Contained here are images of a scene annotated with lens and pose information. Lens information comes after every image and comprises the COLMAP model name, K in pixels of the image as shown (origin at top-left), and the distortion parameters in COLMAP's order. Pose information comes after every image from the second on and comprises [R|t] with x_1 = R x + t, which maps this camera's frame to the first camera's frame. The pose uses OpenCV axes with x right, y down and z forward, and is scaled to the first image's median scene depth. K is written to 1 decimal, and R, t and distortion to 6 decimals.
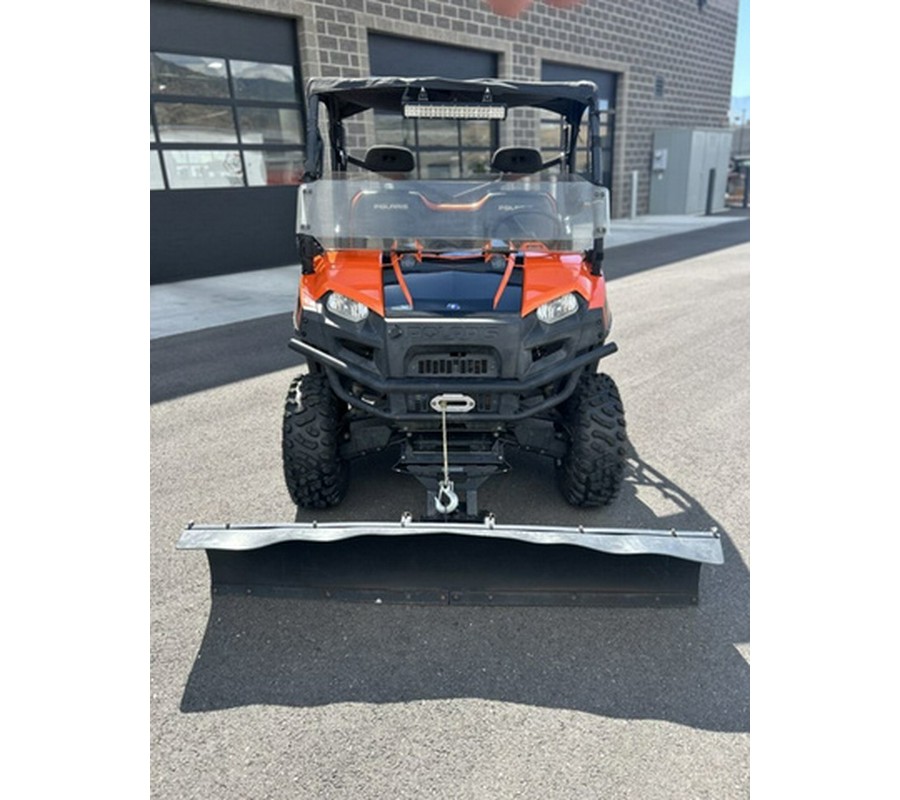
lens RADIAL K [[594.6, 0, 453.8], [0, 594.6, 397.0], [0, 0, 1]] dist [0.060135, -0.069306]
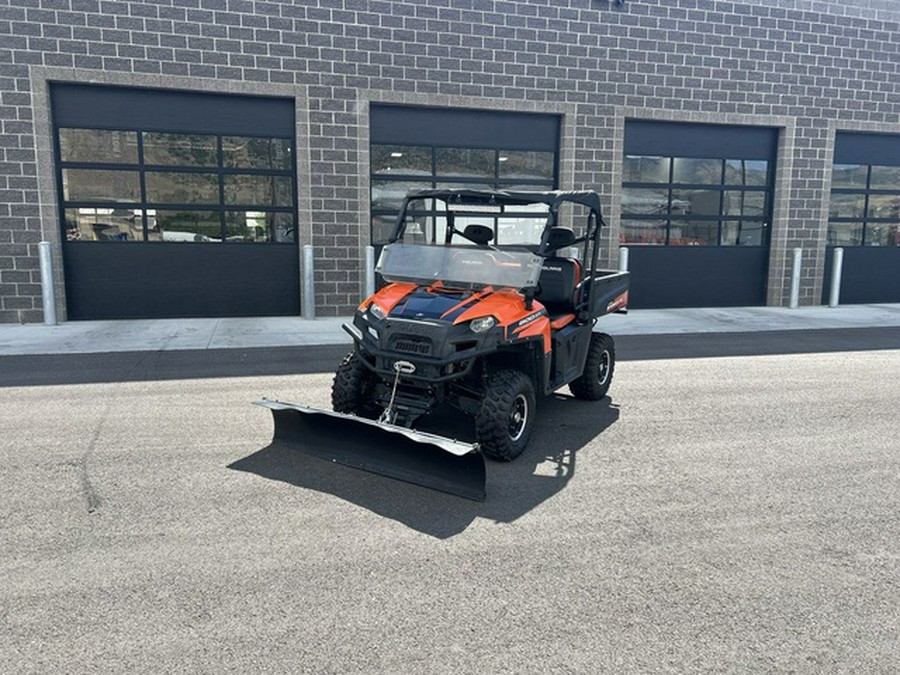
lens RADIAL K [[668.0, 0, 452.4], [0, 668.0, 336.4], [0, 0, 1]] dist [0.047492, -0.053399]
pose [[0.862054, 0.114882, -0.493624, 0.246452], [-0.211623, 0.966593, -0.144616, 0.040675], [0.460520, 0.229129, 0.857567, -0.145992]]
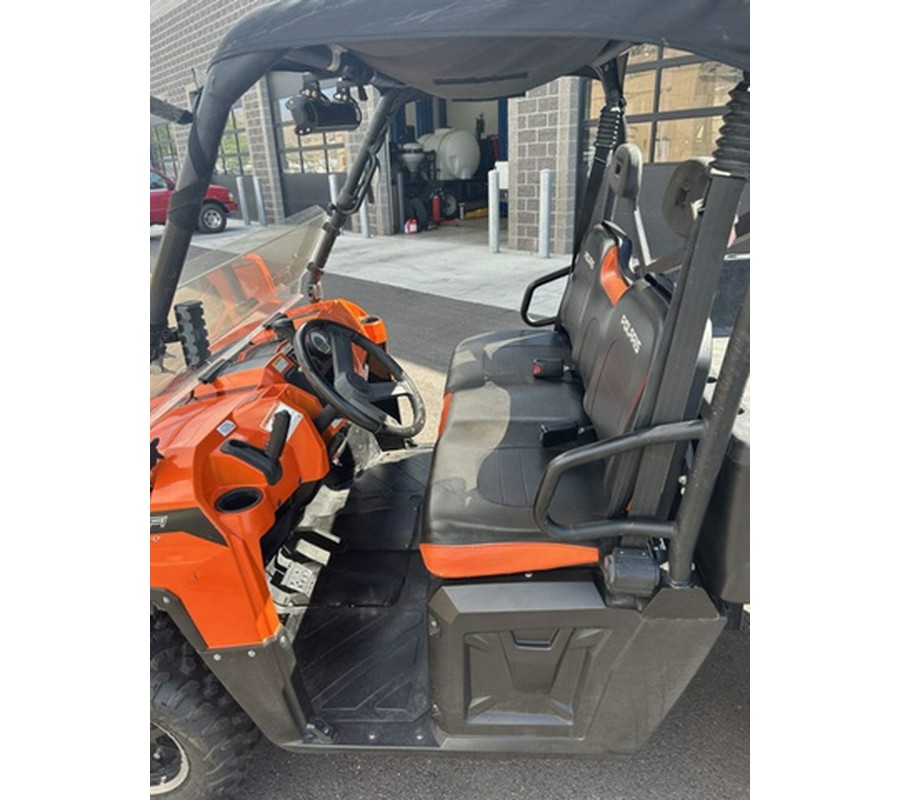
lens RADIAL K [[604.9, 0, 447.3], [0, 604.9, 405.1], [0, 0, 1]] dist [0.004379, -0.000131]
pose [[-0.086204, 0.413571, -0.906382, 0.161810], [-0.292645, 0.859123, 0.419841, -0.139737], [0.952328, 0.301440, 0.046970, 0.315282]]
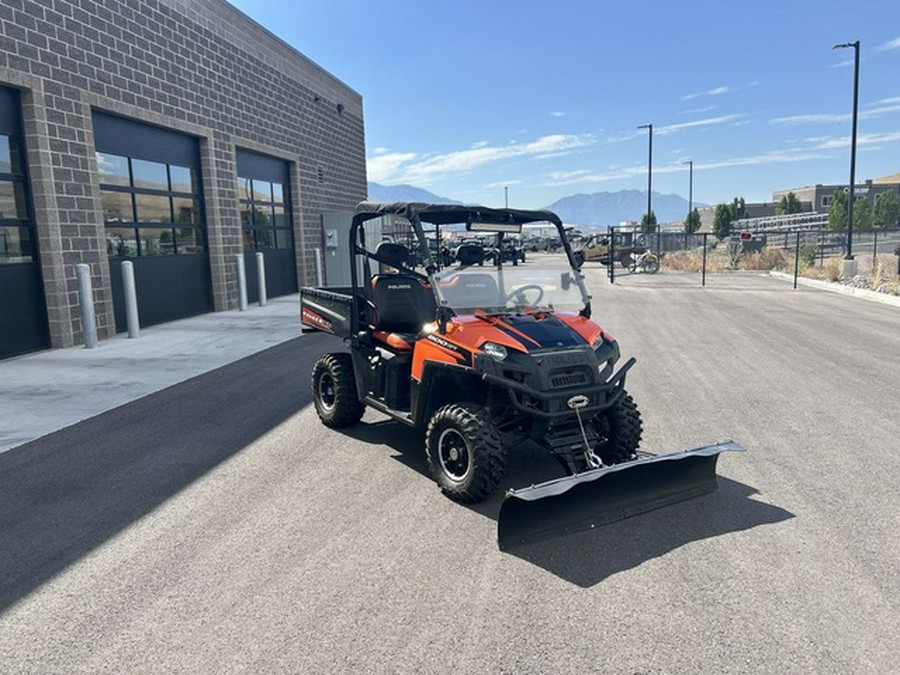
lens RADIAL K [[668.0, 0, 452.4], [0, 668.0, 336.4], [0, 0, 1]] dist [0.047492, -0.053399]
pose [[0.822967, -0.064636, 0.564400, -0.295478], [0.187072, 0.968928, -0.161813, 0.015657], [-0.536404, 0.238750, 0.809487, -0.074341]]
